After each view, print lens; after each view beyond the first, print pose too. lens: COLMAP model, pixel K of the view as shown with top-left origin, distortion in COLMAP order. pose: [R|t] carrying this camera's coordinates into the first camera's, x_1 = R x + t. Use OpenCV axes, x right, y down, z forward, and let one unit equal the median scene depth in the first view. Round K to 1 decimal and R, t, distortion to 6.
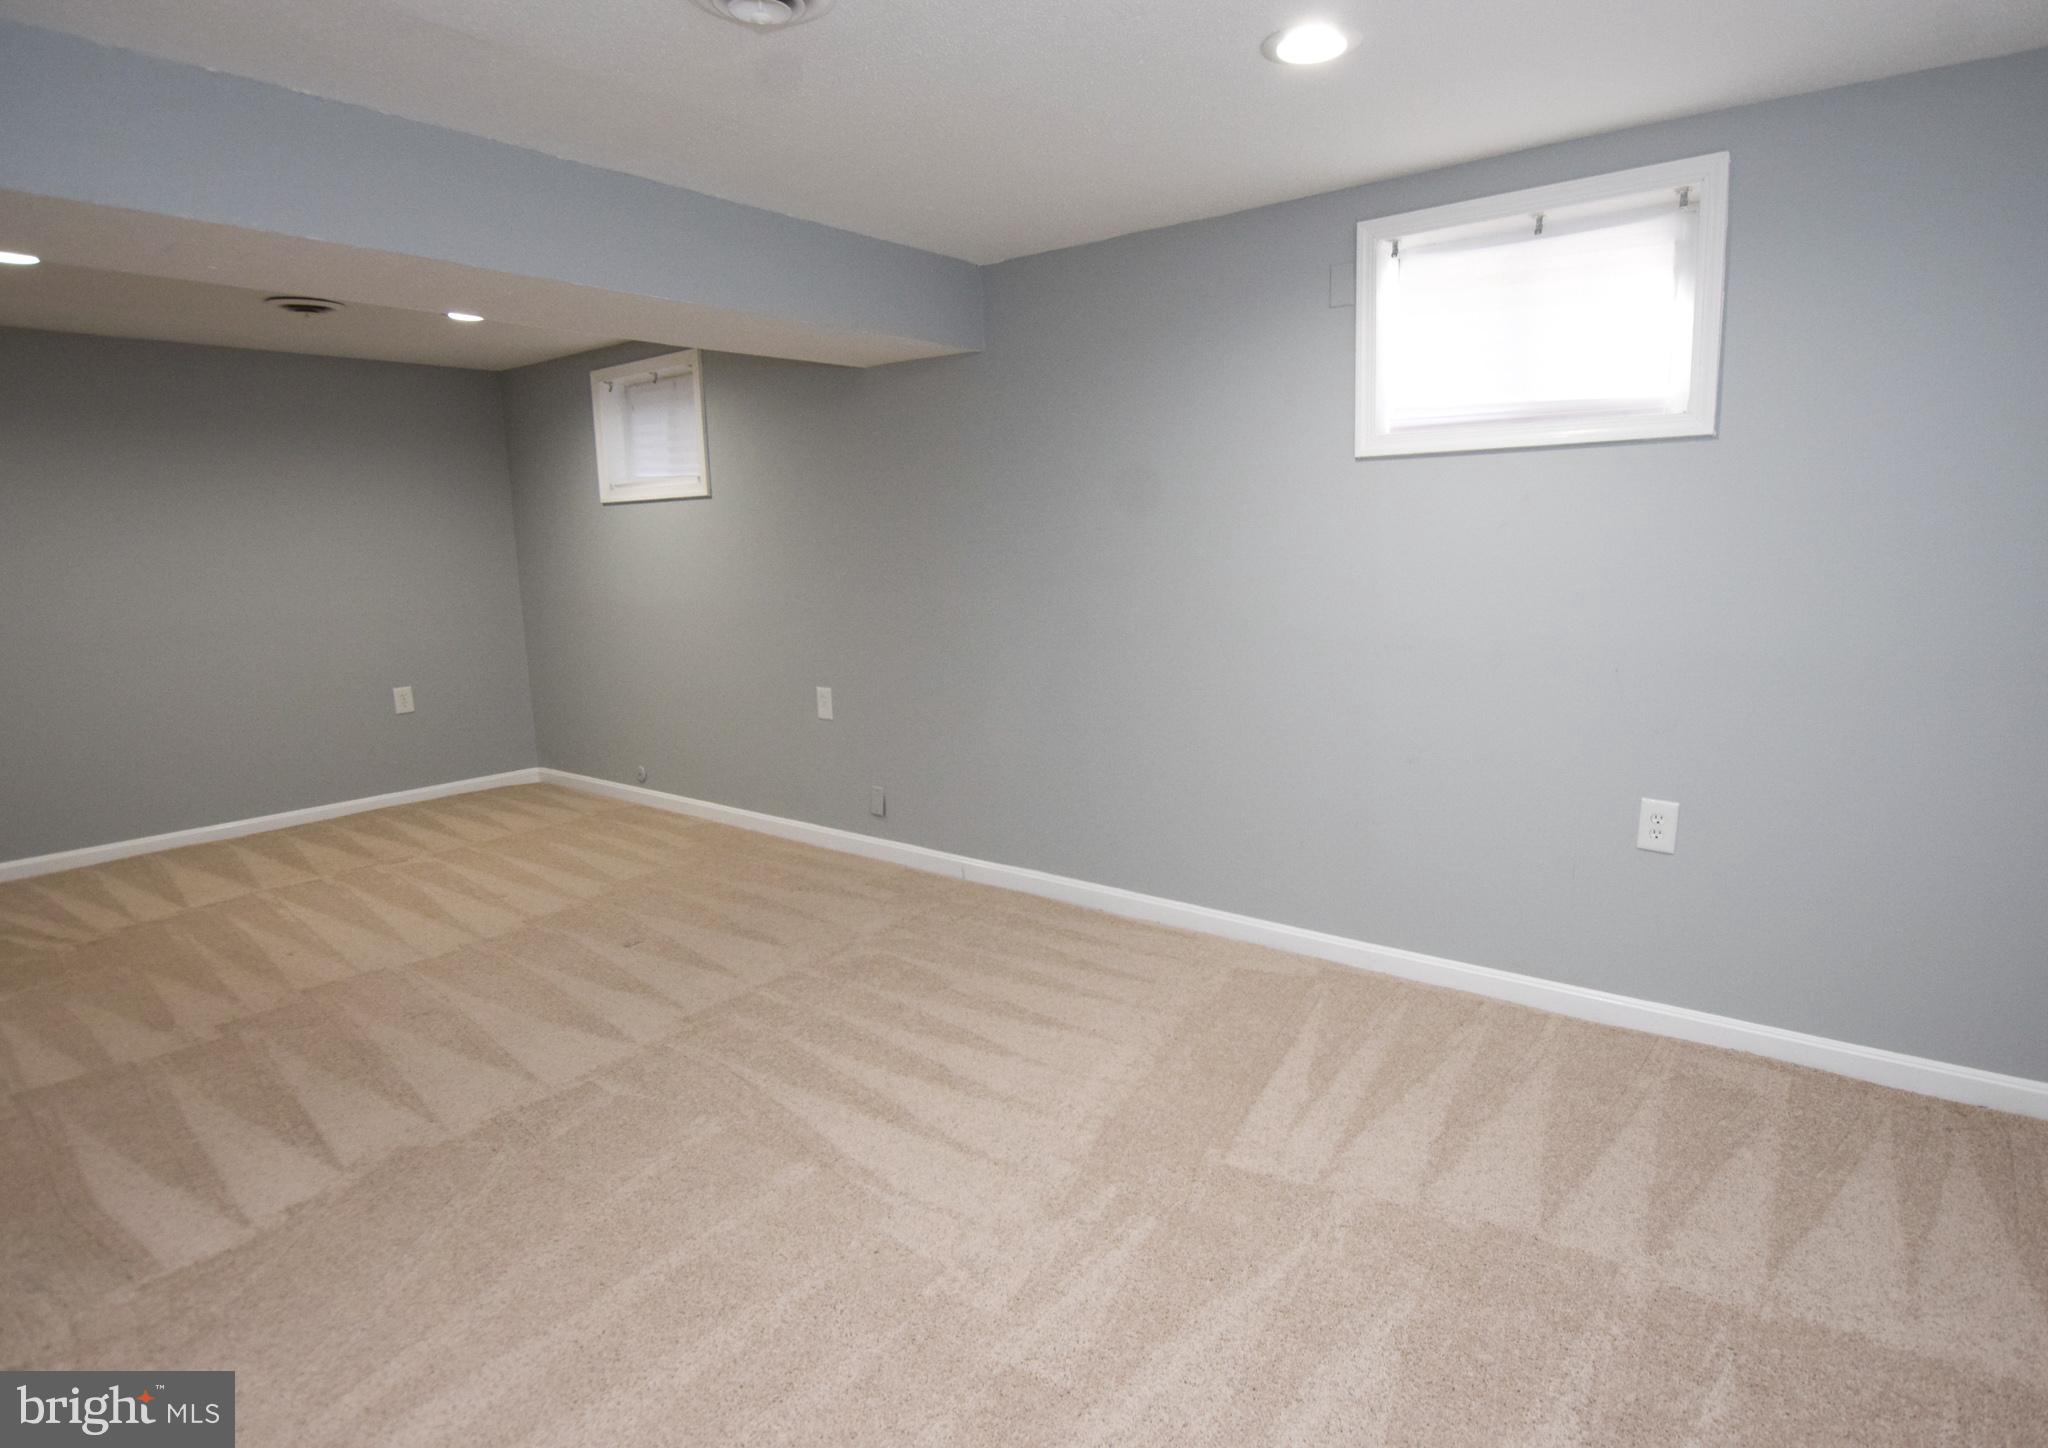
lens RADIAL K [[1188.7, 0, 1024.0], [0, 1188.7, 724.0], [0, 0, 1]] dist [0.000672, -0.000403]
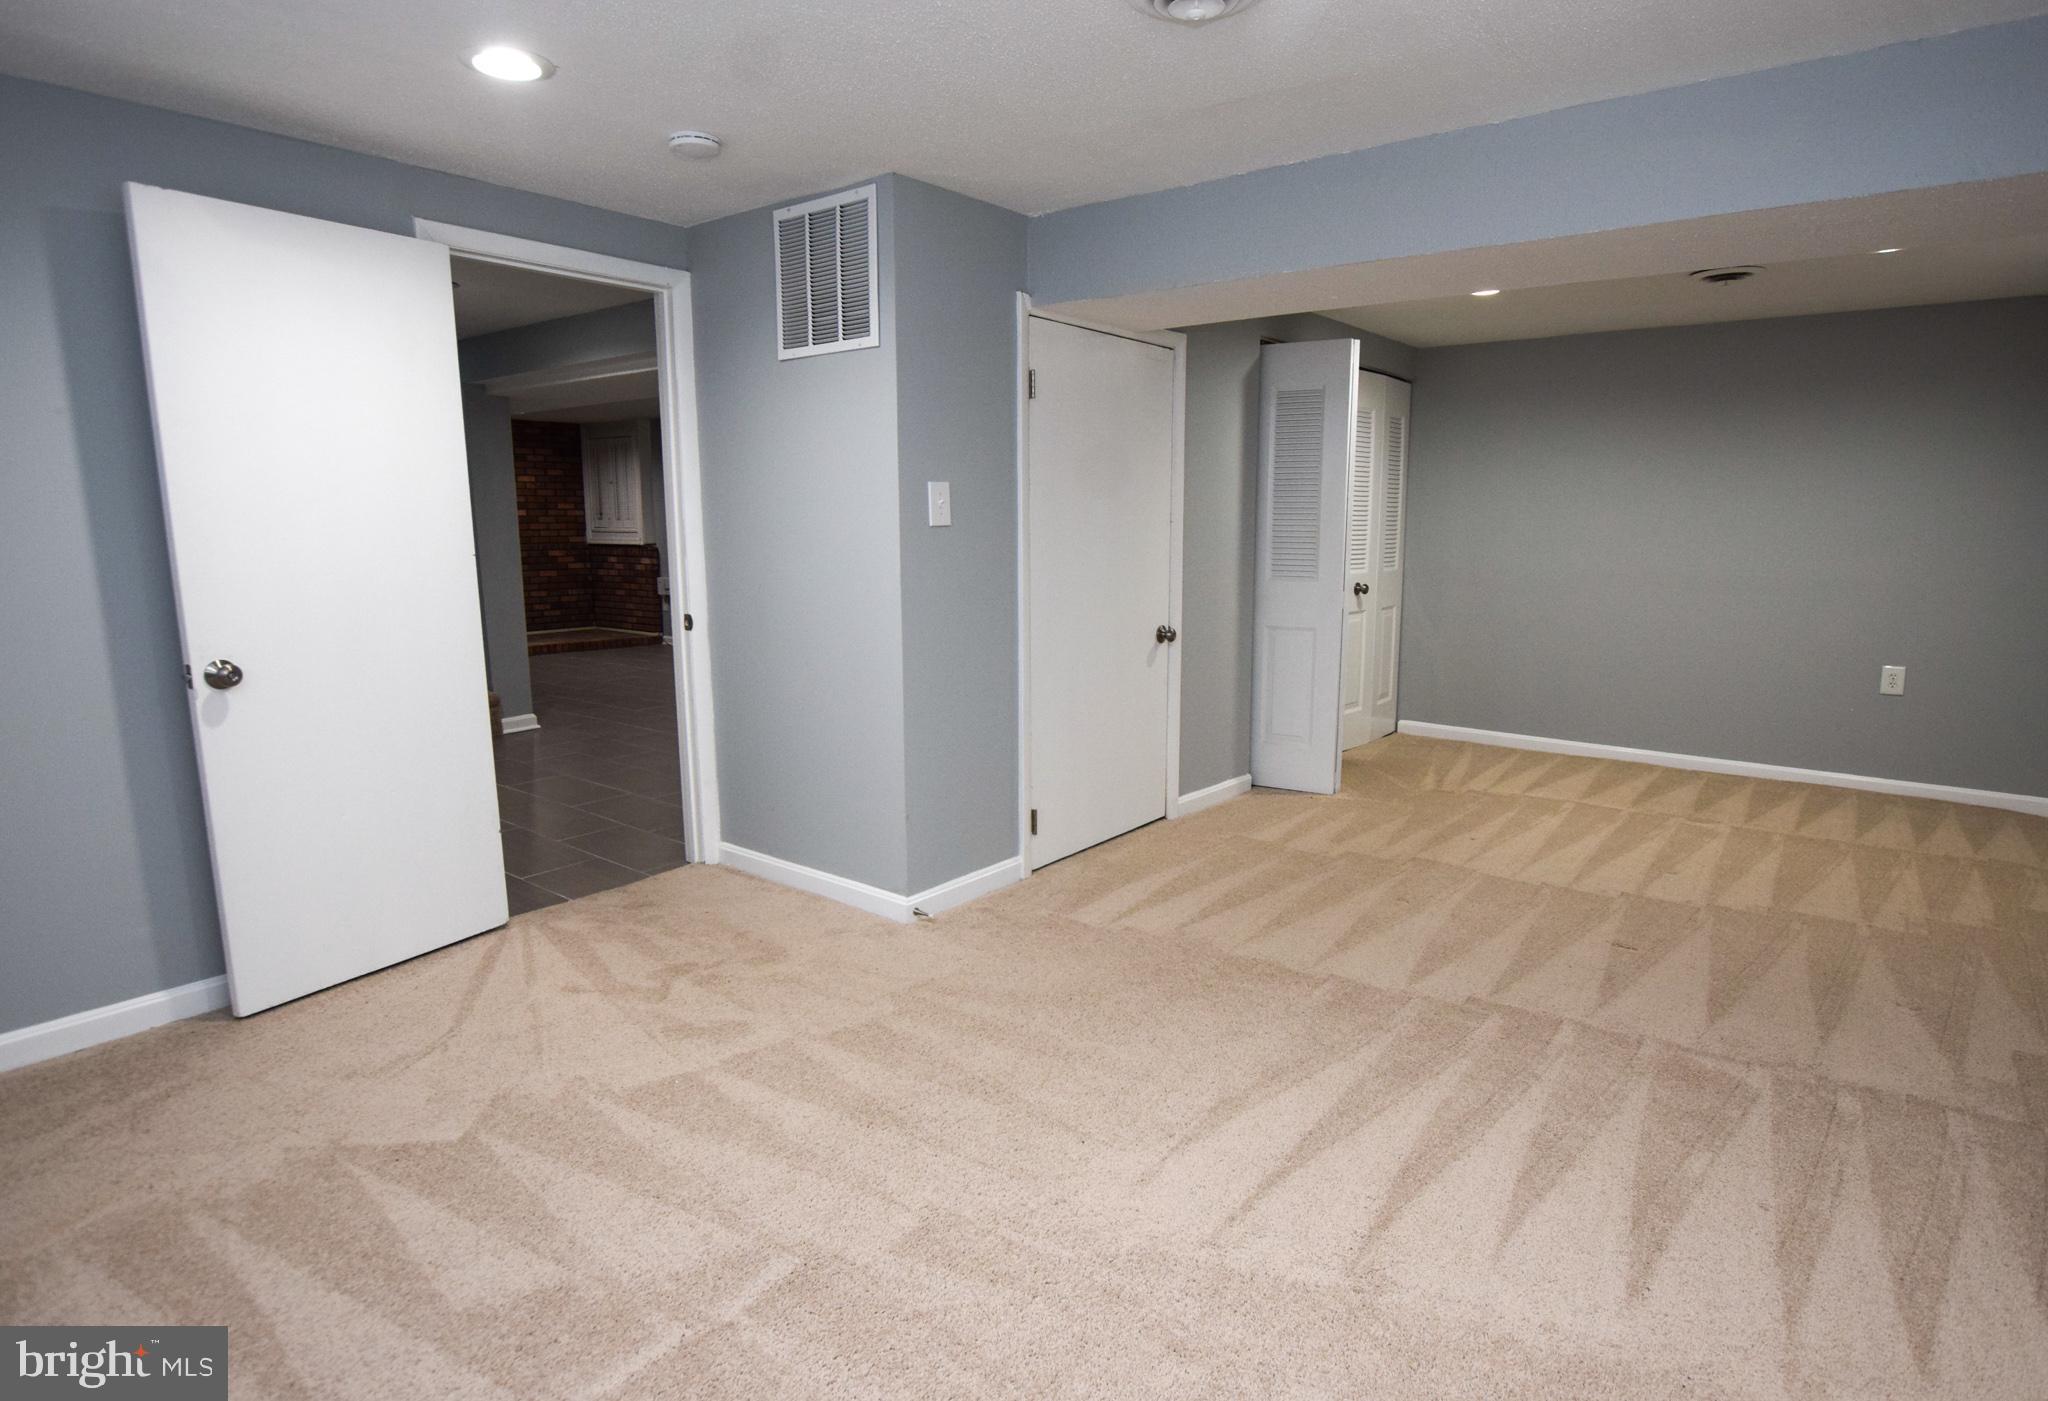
lens RADIAL K [[1097.9, 0, 1024.0], [0, 1097.9, 700.5], [0, 0, 1]] dist [-0.002985, -0.000527]
pose [[-0.004739, 0.189869, -0.981798, 0.500358], [-0.165936, 0.968048, 0.188010, -0.085758], [0.986125, 0.163807, 0.026919, 0.528427]]
